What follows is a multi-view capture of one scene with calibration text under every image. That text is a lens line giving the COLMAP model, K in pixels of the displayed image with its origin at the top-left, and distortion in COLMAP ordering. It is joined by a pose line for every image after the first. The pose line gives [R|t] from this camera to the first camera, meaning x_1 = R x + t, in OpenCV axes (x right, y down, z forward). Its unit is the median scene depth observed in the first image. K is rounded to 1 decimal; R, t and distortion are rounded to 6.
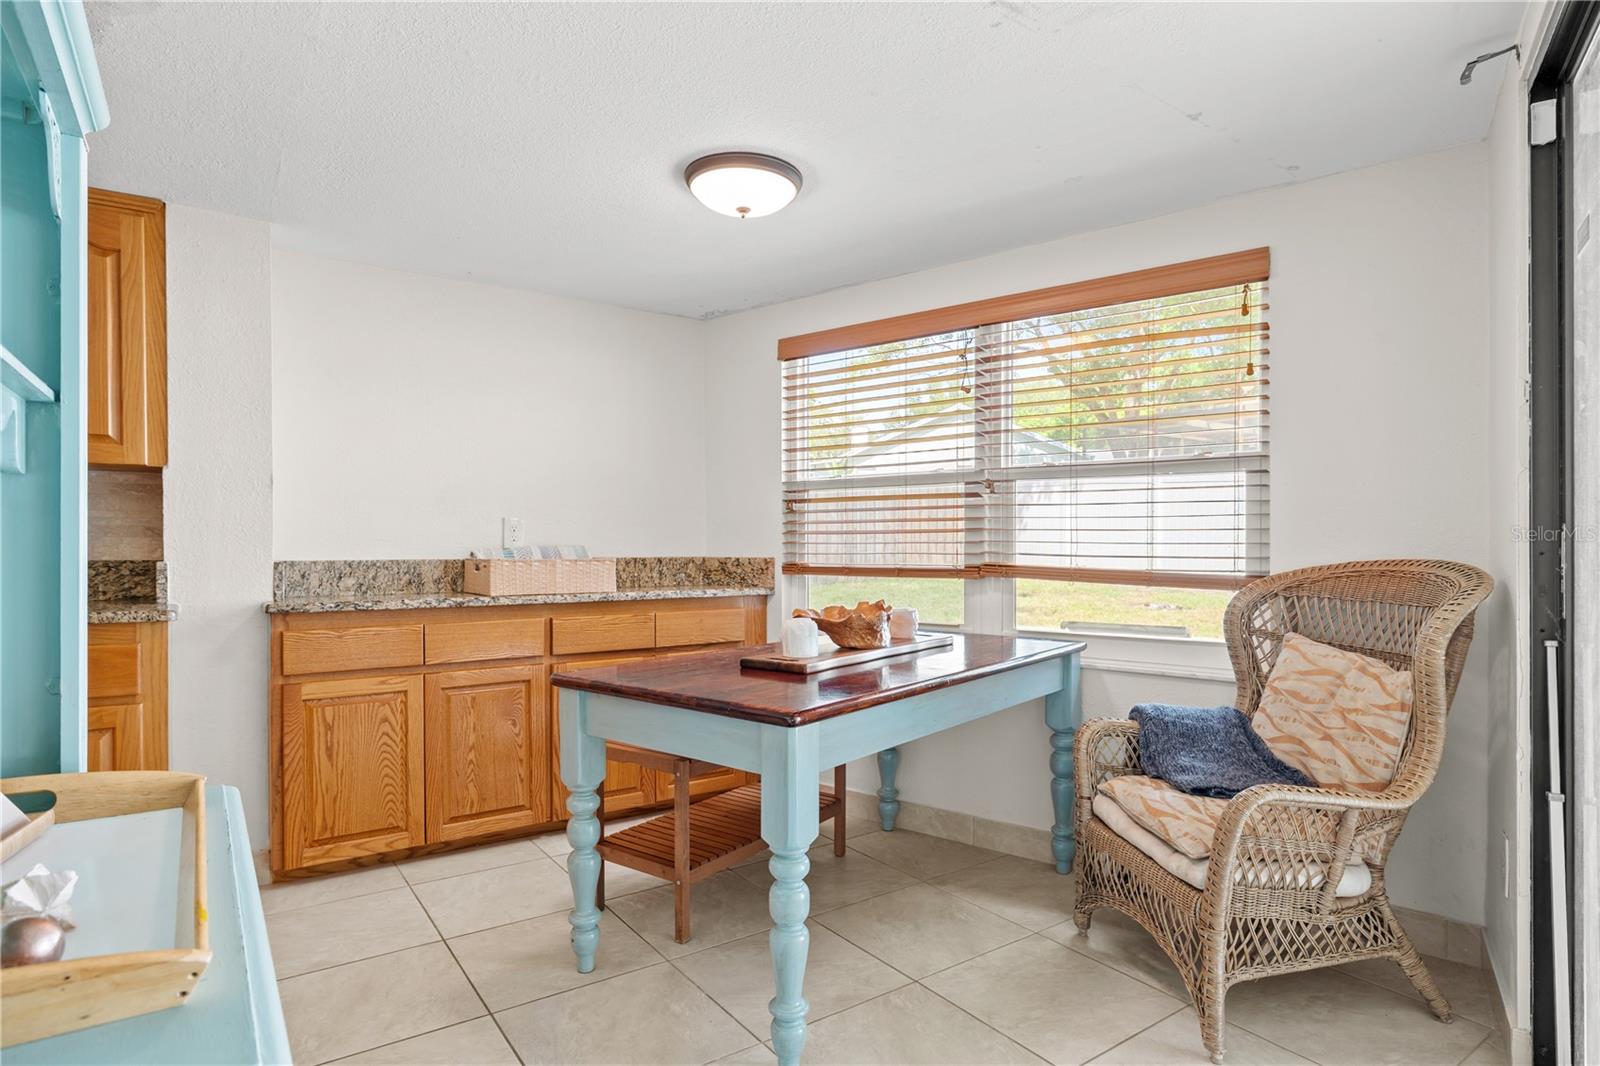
lens RADIAL K [[881.3, 0, 792.7], [0, 881.3, 548.5], [0, 0, 1]] dist [-0.006562, 0.000073]
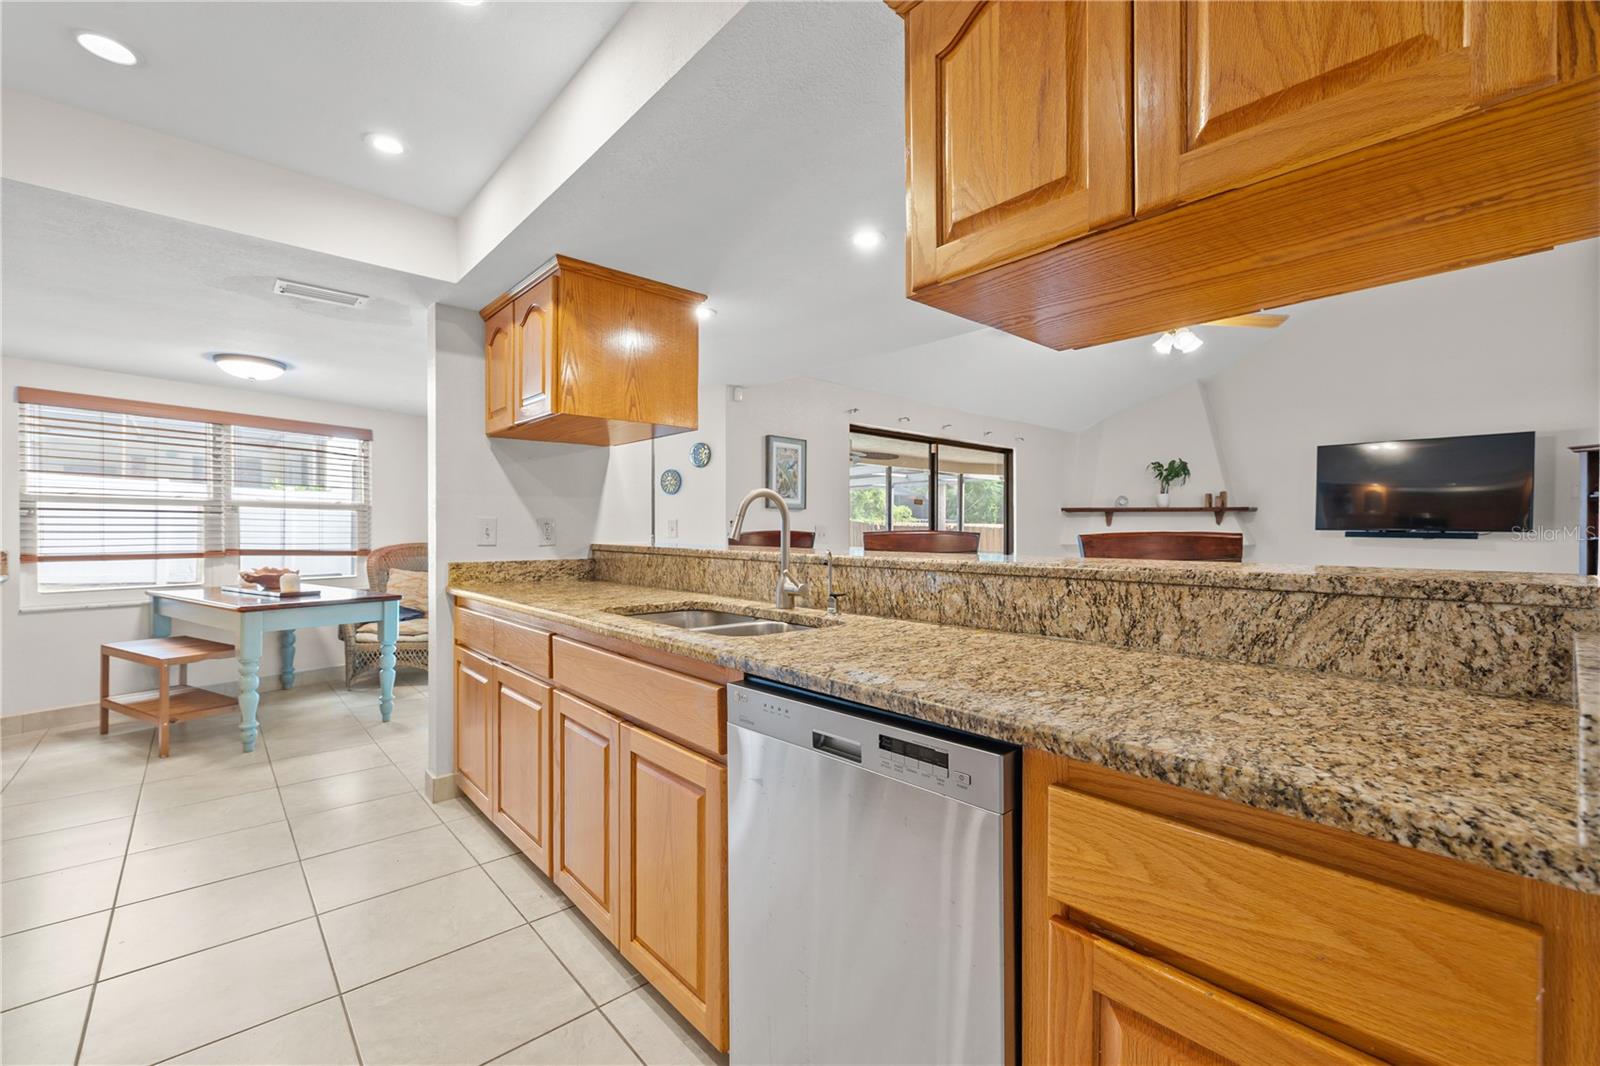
lens RADIAL K [[675.5, 0, 799.3], [0, 675.5, 534.3], [0, 0, 1]] dist [-0.001084, 0.000399]
pose [[-0.117699, -0.005107, 0.993036, -1.523573], [0.002299, 0.999983, 0.005415, -0.022349], [-0.993047, 0.002921, -0.117685, -0.068144]]
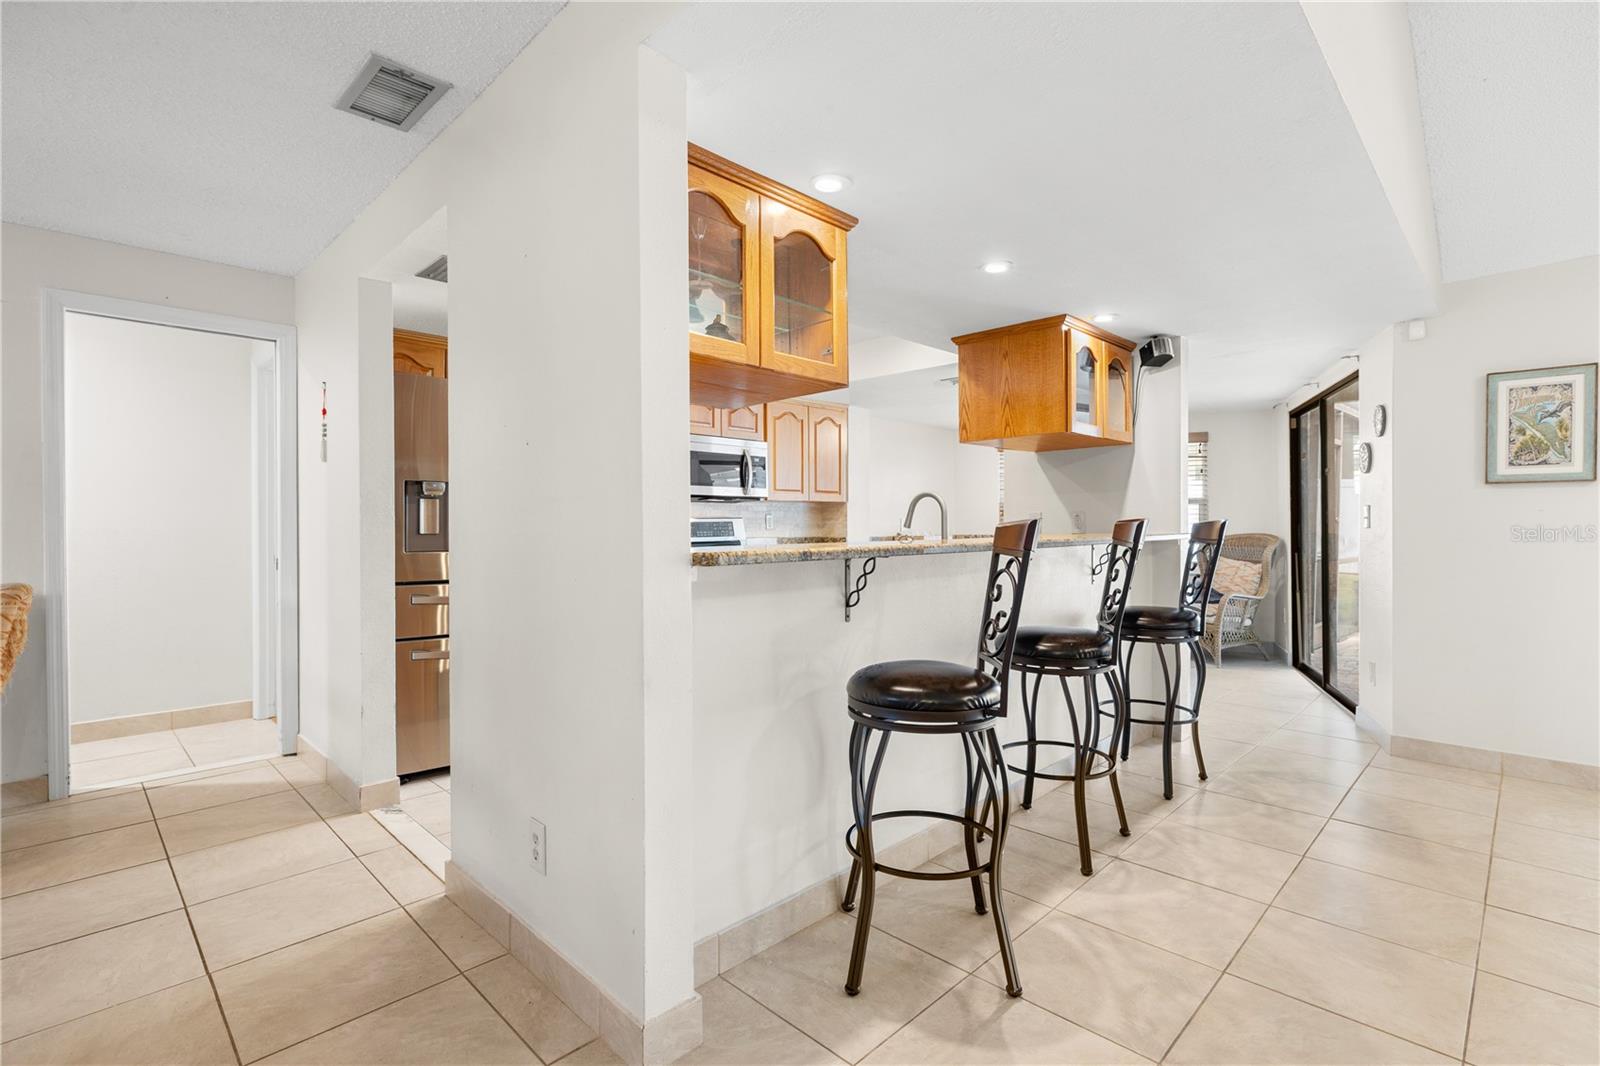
lens RADIAL K [[736.4, 0, 816.7], [0, 736.4, 529.1], [0, 0, 1]] dist [-0.007918, 0.000792]
pose [[0.979706, -0.006780, 0.200327, -1.186237], [0.006944, 0.999976, -0.000118, -0.011666], [-0.200321, 0.001507, 0.979729, -1.121234]]
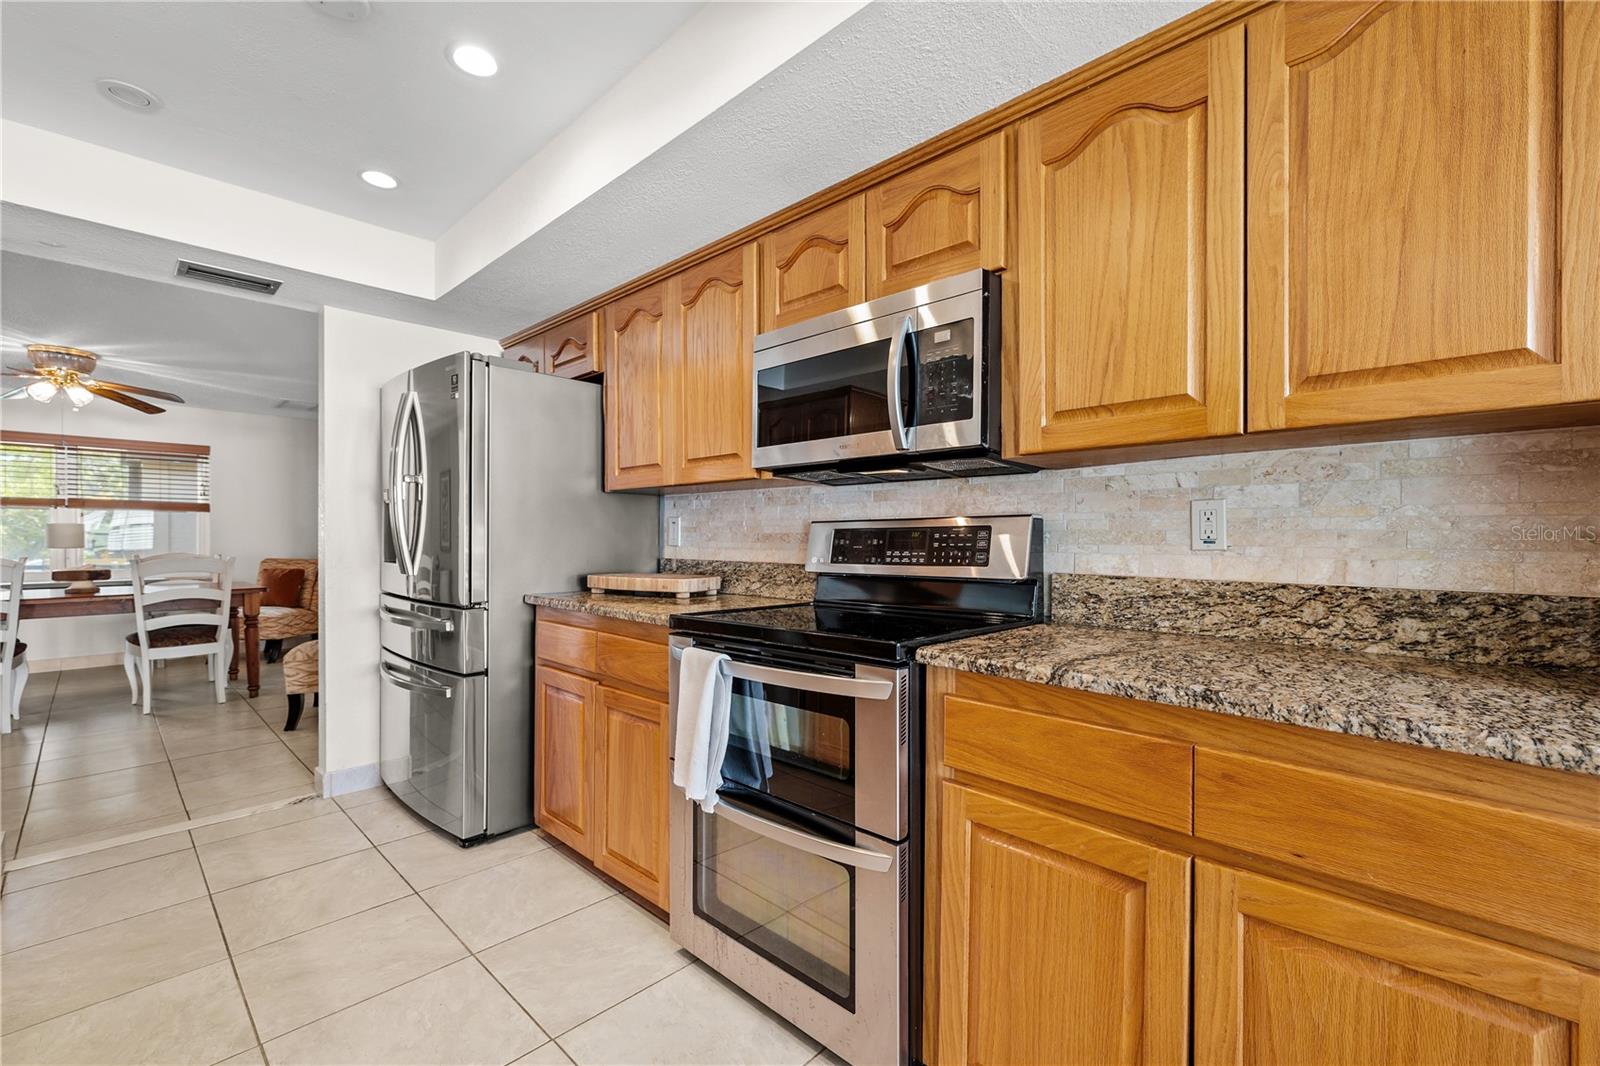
lens RADIAL K [[675.5, 0, 799.0], [0, 675.5, 544.2], [0, 0, 1]] dist [-0.001084, 0.000399]
pose [[0.198833, 0.010656, -0.979976, -0.449124], [-0.006591, 0.999933, 0.009536, -0.018516], [0.980011, 0.004563, 0.198889, 0.483942]]
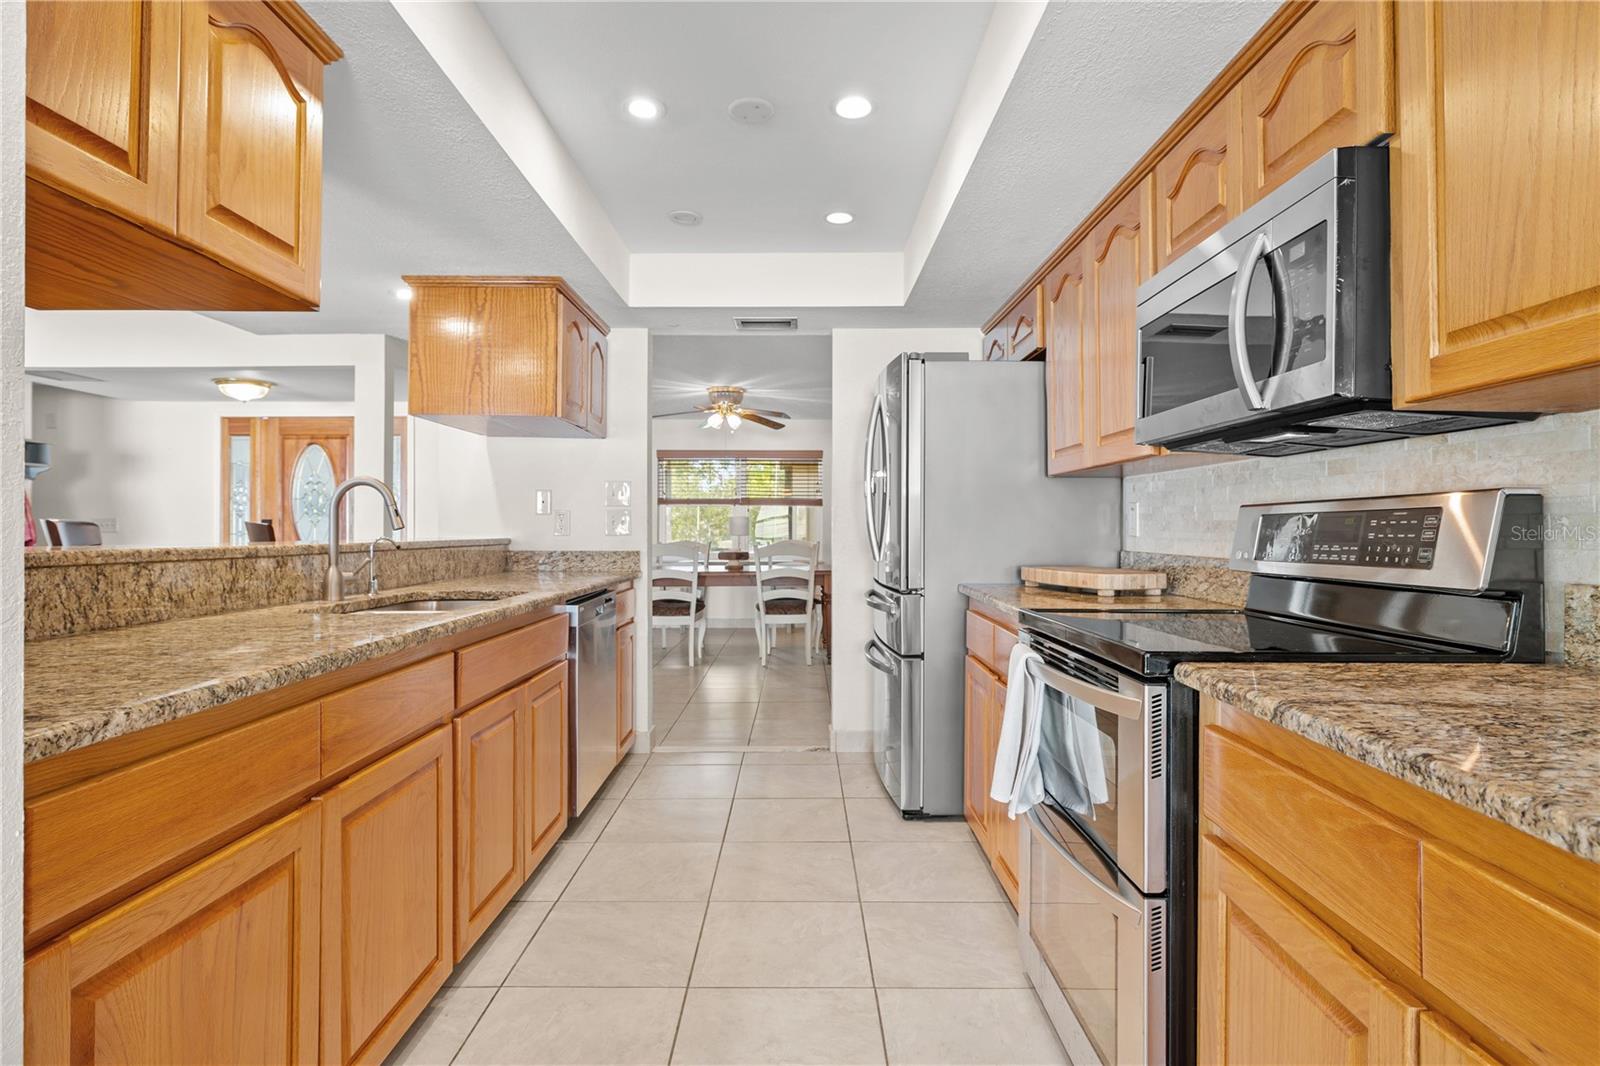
lens RADIAL K [[795.4, 0, 804.9], [0, 795.4, 524.9], [0, 0, 1]] dist [-0.011099, 0.000271]
pose [[-0.563545, -0.001310, -0.826084, -0.413017], [-0.003541, 0.999993, 0.000831, -0.018960], [0.826078, 0.003394, -0.563546, 0.709516]]
